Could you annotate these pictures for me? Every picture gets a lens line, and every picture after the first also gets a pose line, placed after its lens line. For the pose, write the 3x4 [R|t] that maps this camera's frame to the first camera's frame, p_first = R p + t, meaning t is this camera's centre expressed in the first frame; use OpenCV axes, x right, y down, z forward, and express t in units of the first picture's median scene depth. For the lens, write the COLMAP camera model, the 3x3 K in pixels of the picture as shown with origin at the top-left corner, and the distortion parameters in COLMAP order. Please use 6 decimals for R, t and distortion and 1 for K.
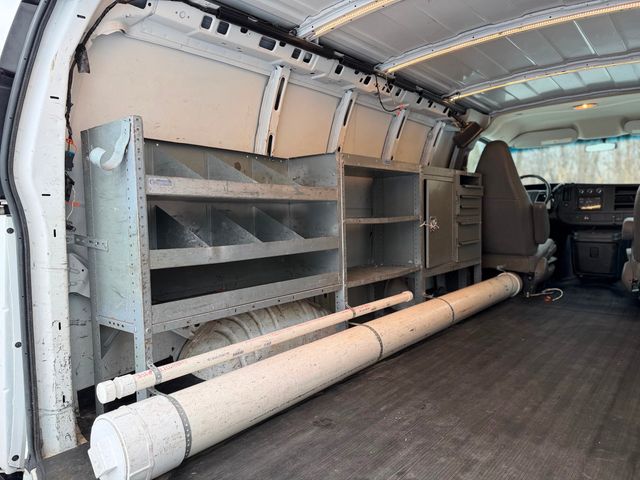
lens RADIAL K [[453.3, 0, 309.4], [0, 453.3, 236.4], [0, 0, 1]] dist [0.028361, -0.021629]
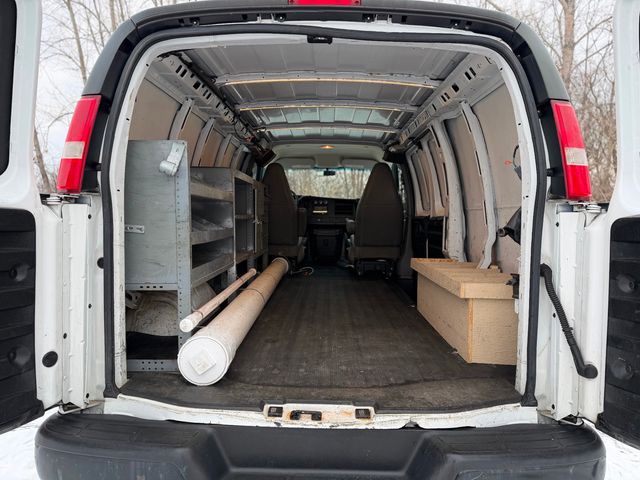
lens RADIAL K [[453.3, 0, 317.2], [0, 453.3, 240.0], [0, 0, 1]] dist [0.028361, -0.021629]
pose [[0.773886, -0.007853, 0.633276, -0.476455], [0.005460, 0.999969, 0.005727, 0.024230], [-0.633301, -0.000974, 0.773905, -0.196949]]
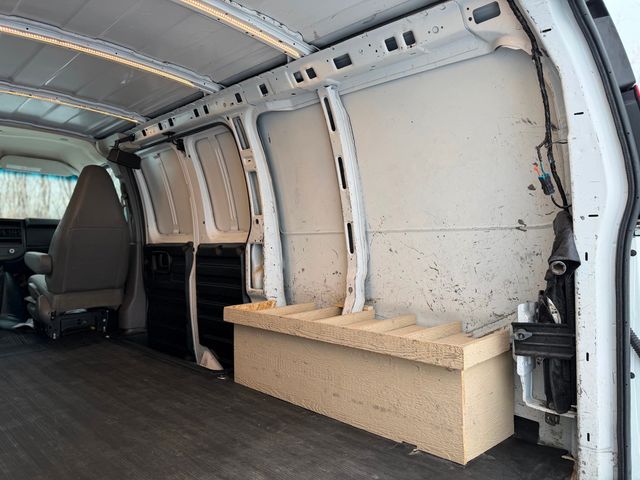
lens RADIAL K [[453.3, 0, 321.0], [0, 453.3, 239.2], [0, 0, 1]] dist [0.028361, -0.021629]
pose [[0.065303, 0.011732, 0.997797, -0.314004], [0.061299, 0.997995, -0.015747, -0.017905], [-0.995981, 0.062192, 0.064453, 0.356898]]
